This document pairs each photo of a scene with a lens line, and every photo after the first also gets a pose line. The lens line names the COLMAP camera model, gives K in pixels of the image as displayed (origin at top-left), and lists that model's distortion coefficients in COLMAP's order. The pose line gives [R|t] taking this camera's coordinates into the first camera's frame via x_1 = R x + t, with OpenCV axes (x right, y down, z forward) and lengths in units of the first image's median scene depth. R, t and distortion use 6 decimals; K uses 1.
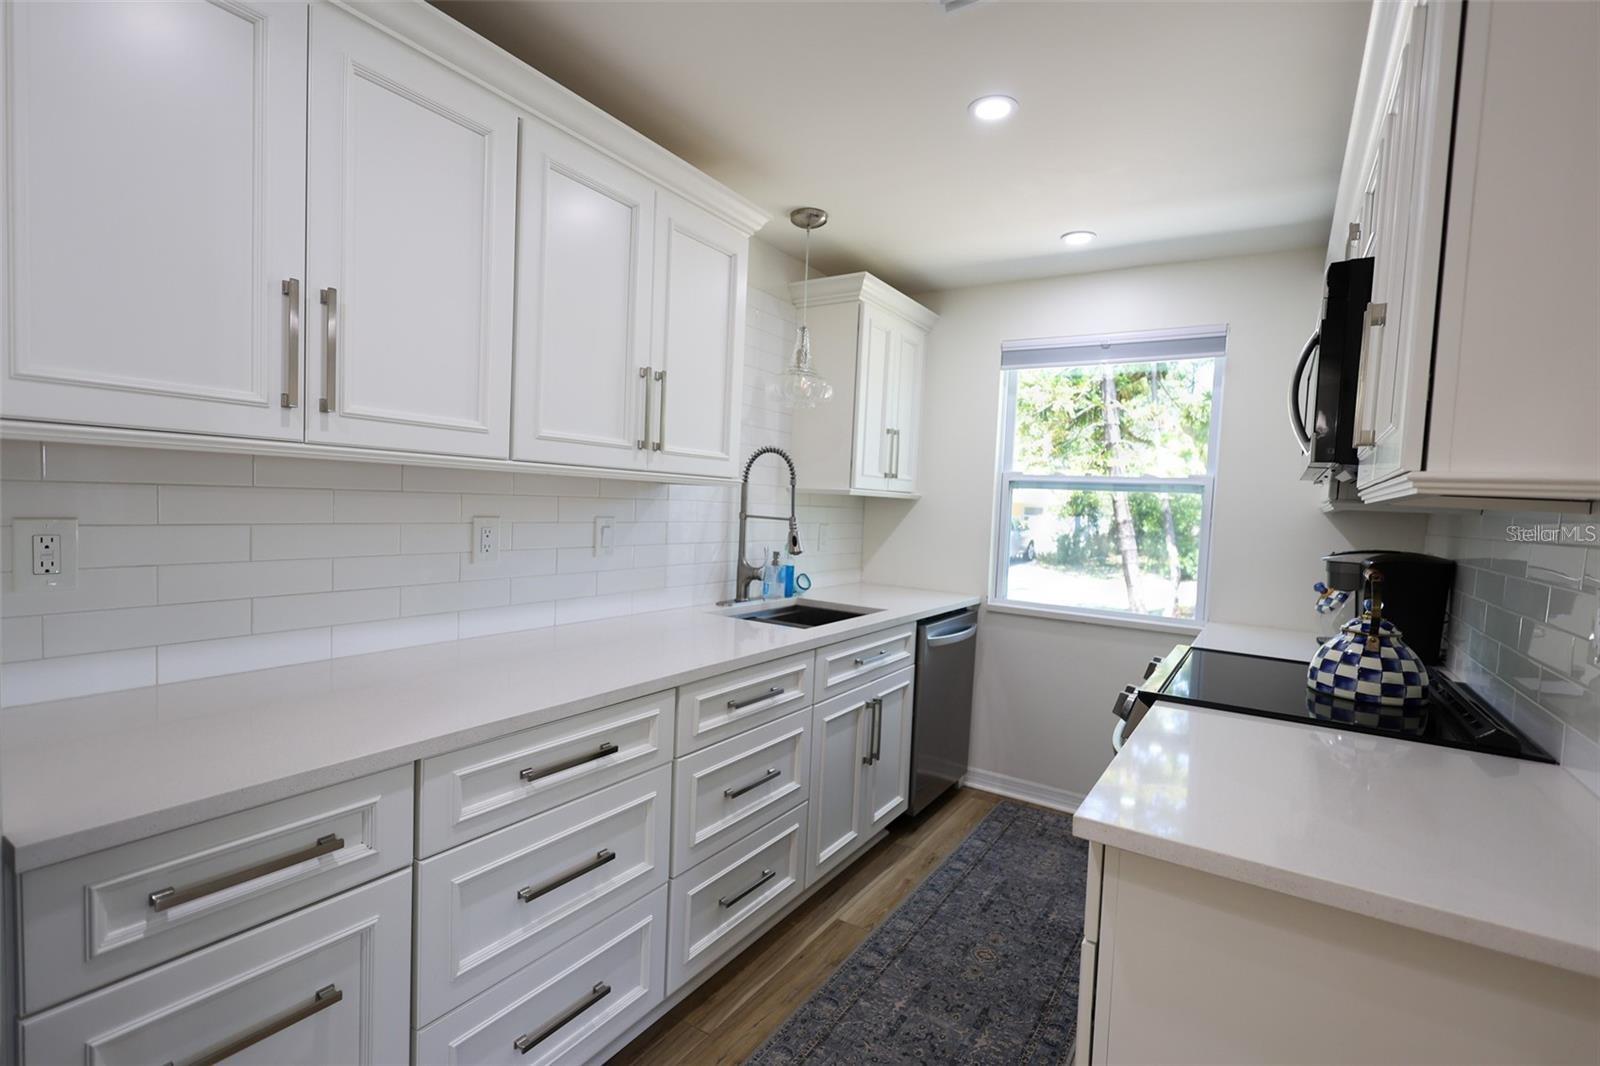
lens RADIAL K [[737.6, 0, 801.4], [0, 737.6, 537.9], [0, 0, 1]] dist [-0.000888, 0.001192]
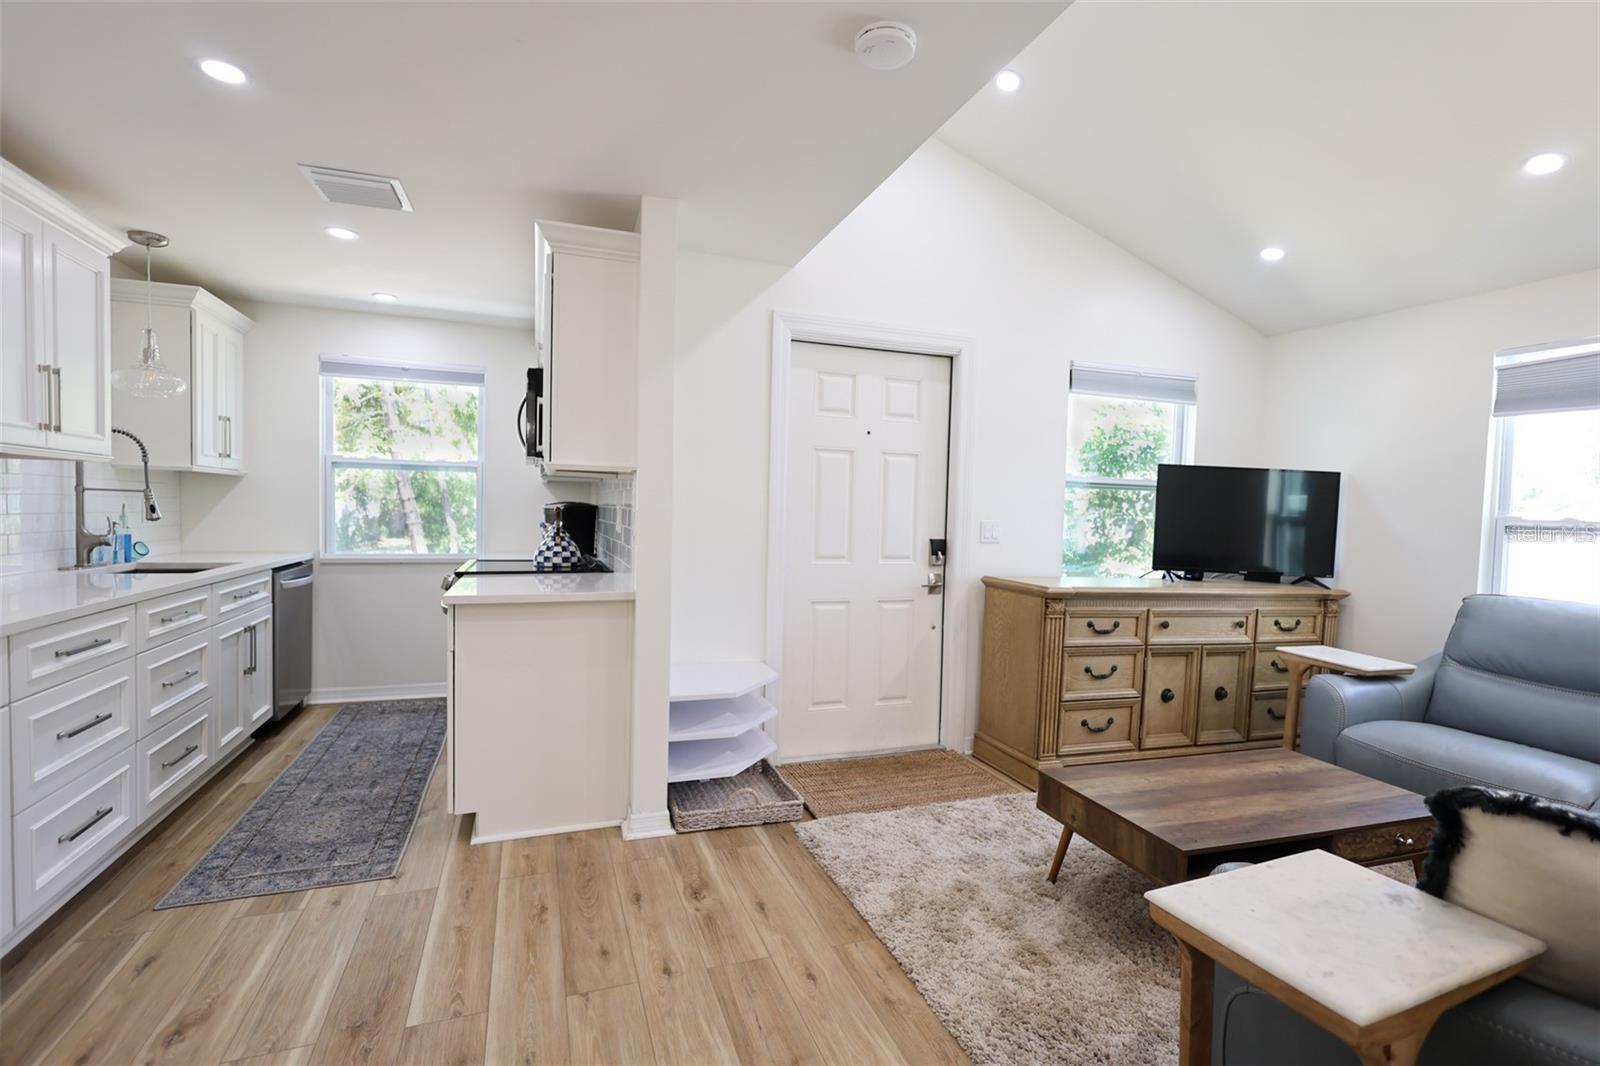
lens RADIAL K [[737.6, 0, 802.5], [0, 737.6, 537.4], [0, 0, 1]] dist [-0.000888, 0.001192]
pose [[0.603619, -0.061559, 0.794893, -0.348524], [0.044679, 0.998060, 0.043366, 0.048535], [-0.796020, 0.009338, 0.605198, -0.597679]]
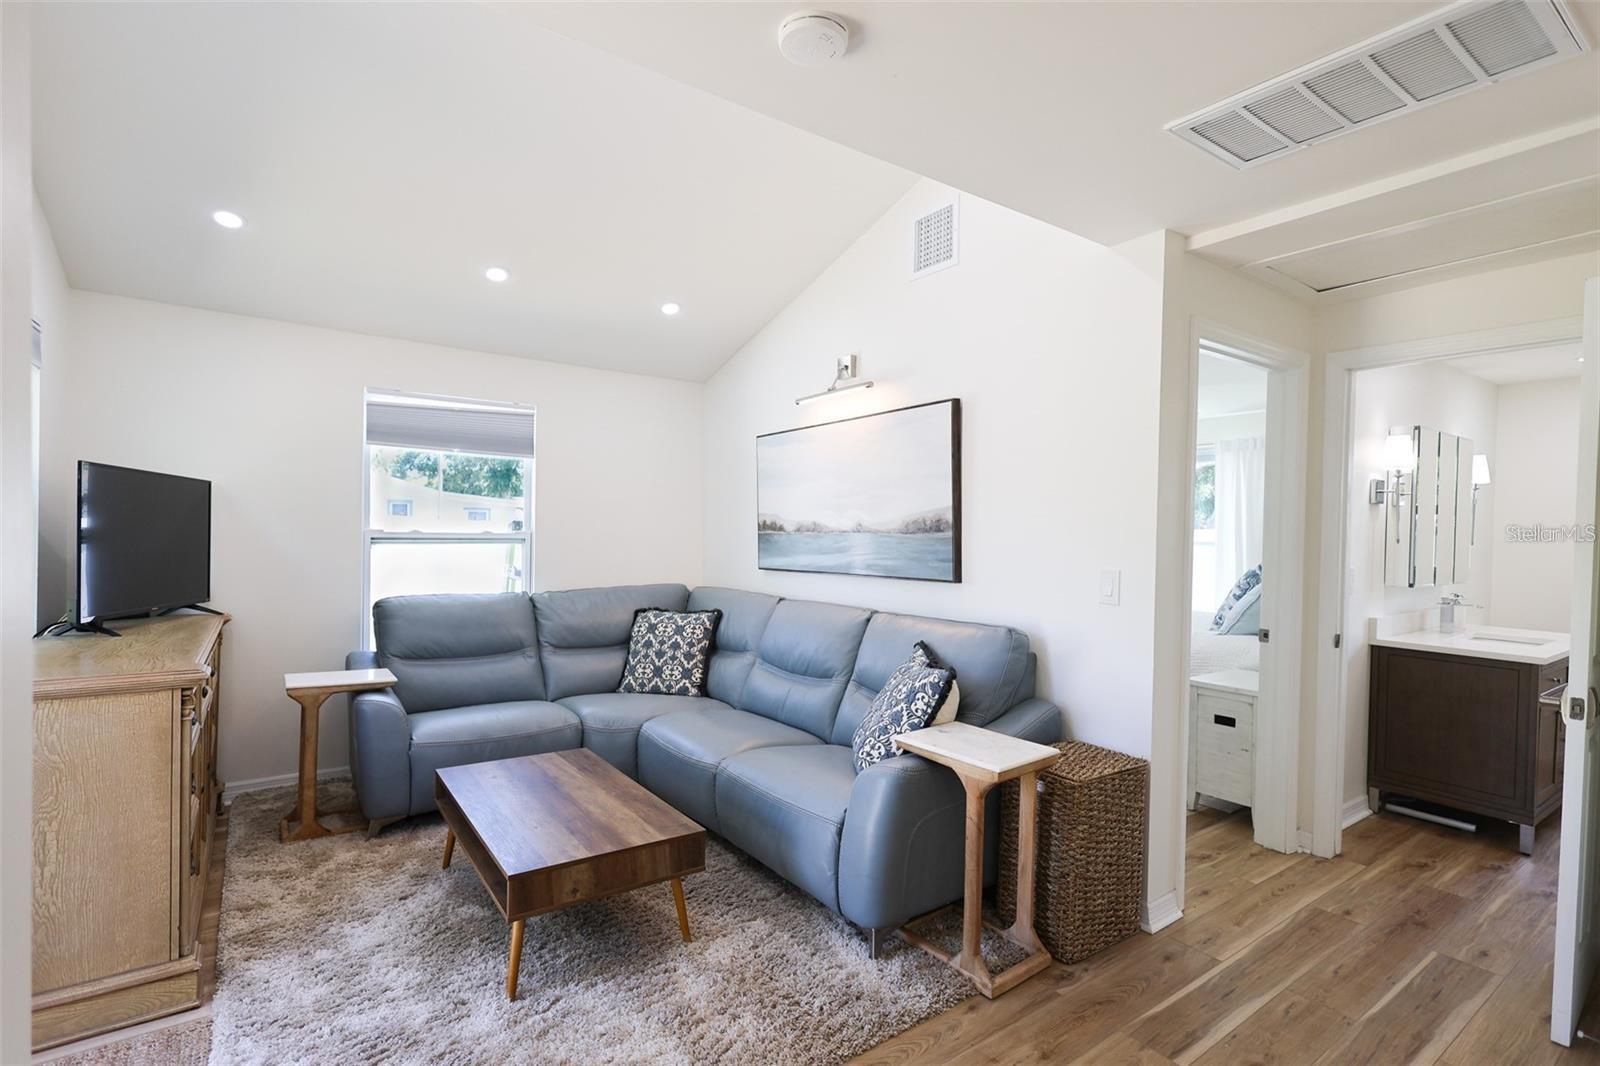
lens RADIAL K [[737.6, 0, 822.3], [0, 737.6, 534.2], [0, 0, 1]] dist [-0.000888, 0.001192]
pose [[-0.930455, -0.064364, 0.360709, 0.019343], [-0.039835, 0.996385, 0.075037, -0.021671], [-0.364234, 0.055450, -0.929655, 0.318729]]
